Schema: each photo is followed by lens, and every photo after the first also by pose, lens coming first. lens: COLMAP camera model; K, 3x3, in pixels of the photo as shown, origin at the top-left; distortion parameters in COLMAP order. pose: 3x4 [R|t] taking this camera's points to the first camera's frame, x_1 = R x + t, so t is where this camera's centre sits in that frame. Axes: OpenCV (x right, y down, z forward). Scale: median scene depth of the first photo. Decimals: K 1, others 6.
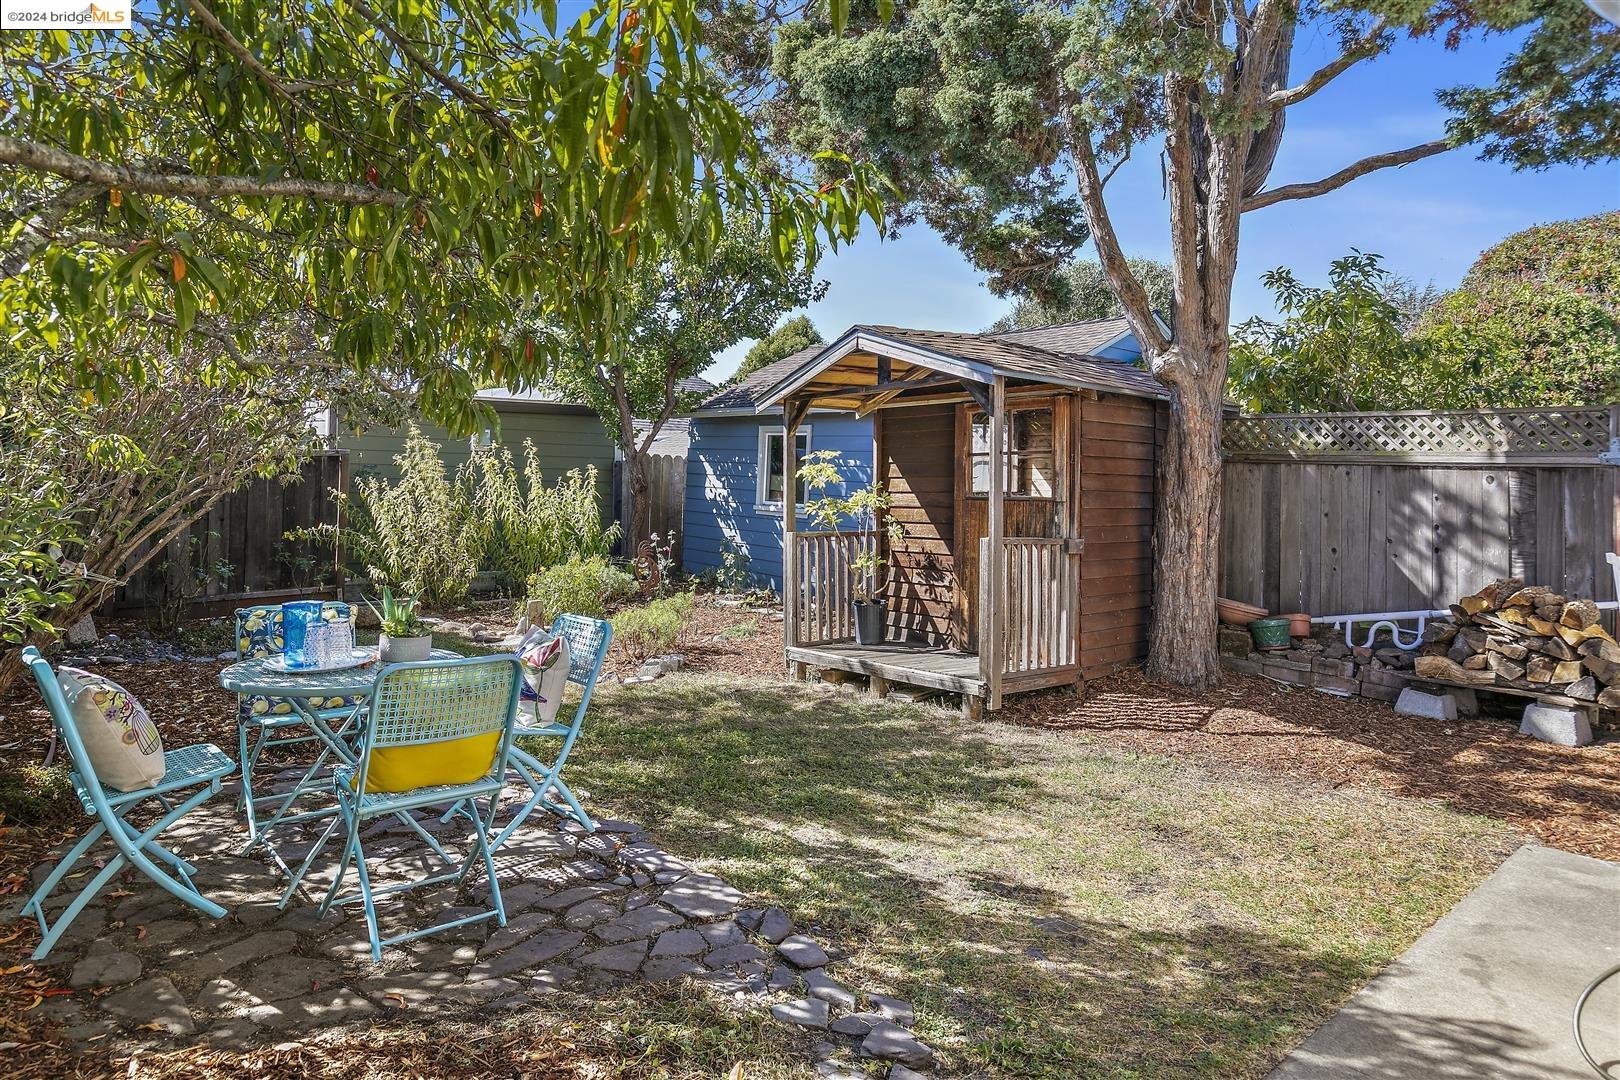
lens RADIAL K [[982.4, 0, 771.1], [0, 982.4, 475.0], [0, 0, 1]] dist [0.010400, 0.000817]
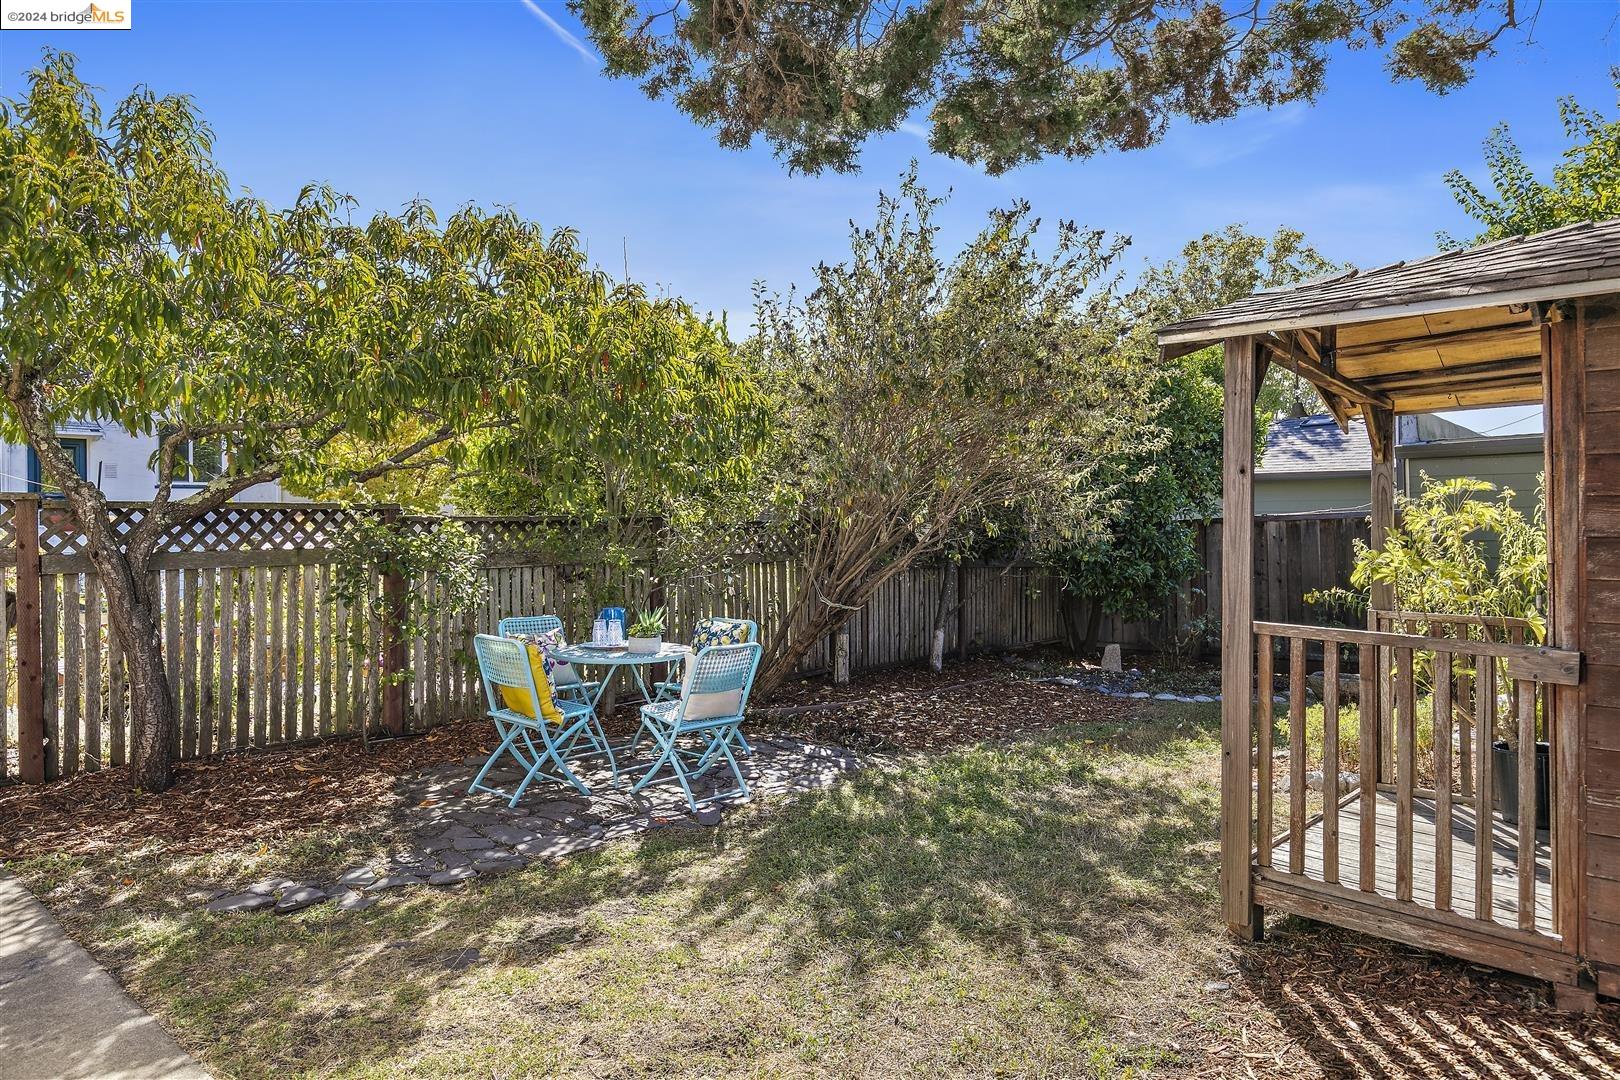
lens RADIAL K [[970.1, 0, 815.2], [0, 970.1, 526.7], [0, 0, 1]] dist [0.008283, -0.000242]
pose [[0.155944, -0.026672, -0.987406, 0.566567], [0.007178, 0.999640, -0.025869, 0.016086], [0.987740, -0.003054, 0.156079, 0.505041]]
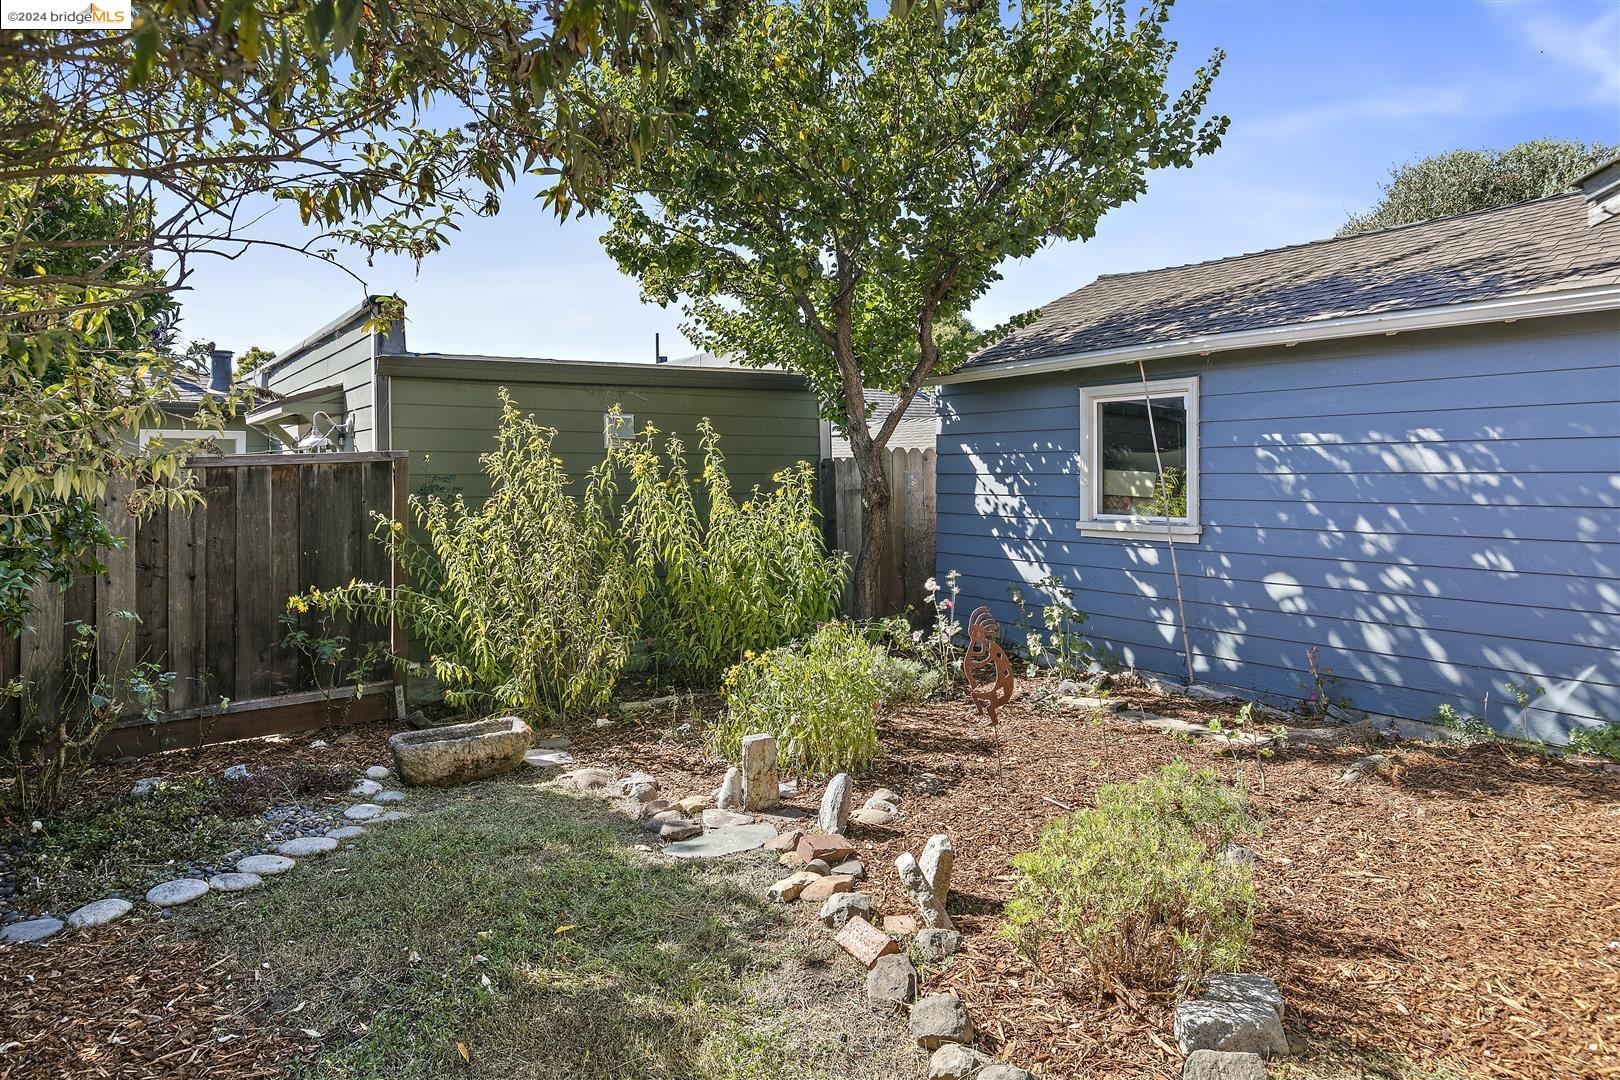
lens RADIAL K [[994.6, 0, 806.7], [0, 994.6, 482.1], [0, 0, 1]] dist [-0.006988, -0.001769]
pose [[0.996077, -0.034495, -0.081494, -0.221395], [0.034037, 0.999396, -0.007000, 0.009374], [0.081686, 0.004199, 0.996649, 0.663754]]
